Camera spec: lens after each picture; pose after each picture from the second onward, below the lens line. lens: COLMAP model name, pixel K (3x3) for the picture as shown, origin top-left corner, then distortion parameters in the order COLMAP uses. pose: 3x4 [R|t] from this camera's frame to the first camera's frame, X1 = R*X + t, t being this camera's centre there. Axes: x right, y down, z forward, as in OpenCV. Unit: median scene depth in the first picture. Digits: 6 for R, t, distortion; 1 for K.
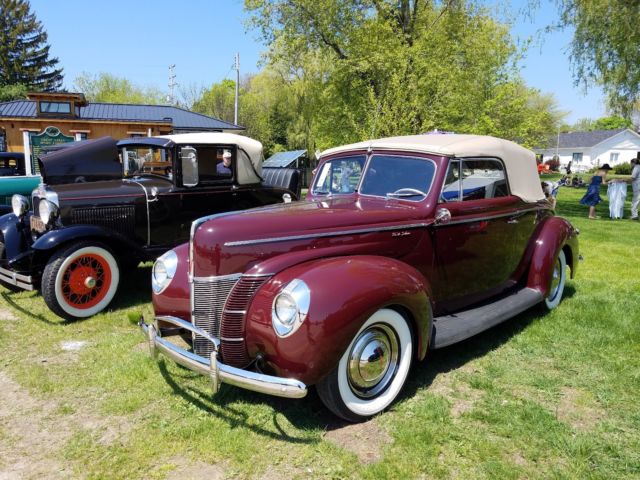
lens RADIAL K [[503.3, 0, 318.3], [0, 503.3, 238.3], [0, 0, 1]] dist [0.042923, -0.069212]
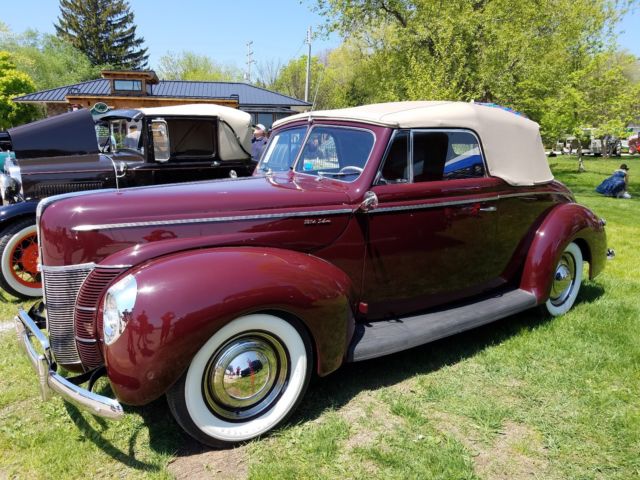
lens RADIAL K [[503.3, 0, 319.8], [0, 503.3, 241.4], [0, 0, 1]] dist [0.042923, -0.069212]
pose [[0.986735, 0.035005, -0.158519, 0.239453], [-0.027340, 0.998361, 0.050281, -0.013789], [0.160019, -0.045280, 0.986075, 0.151015]]
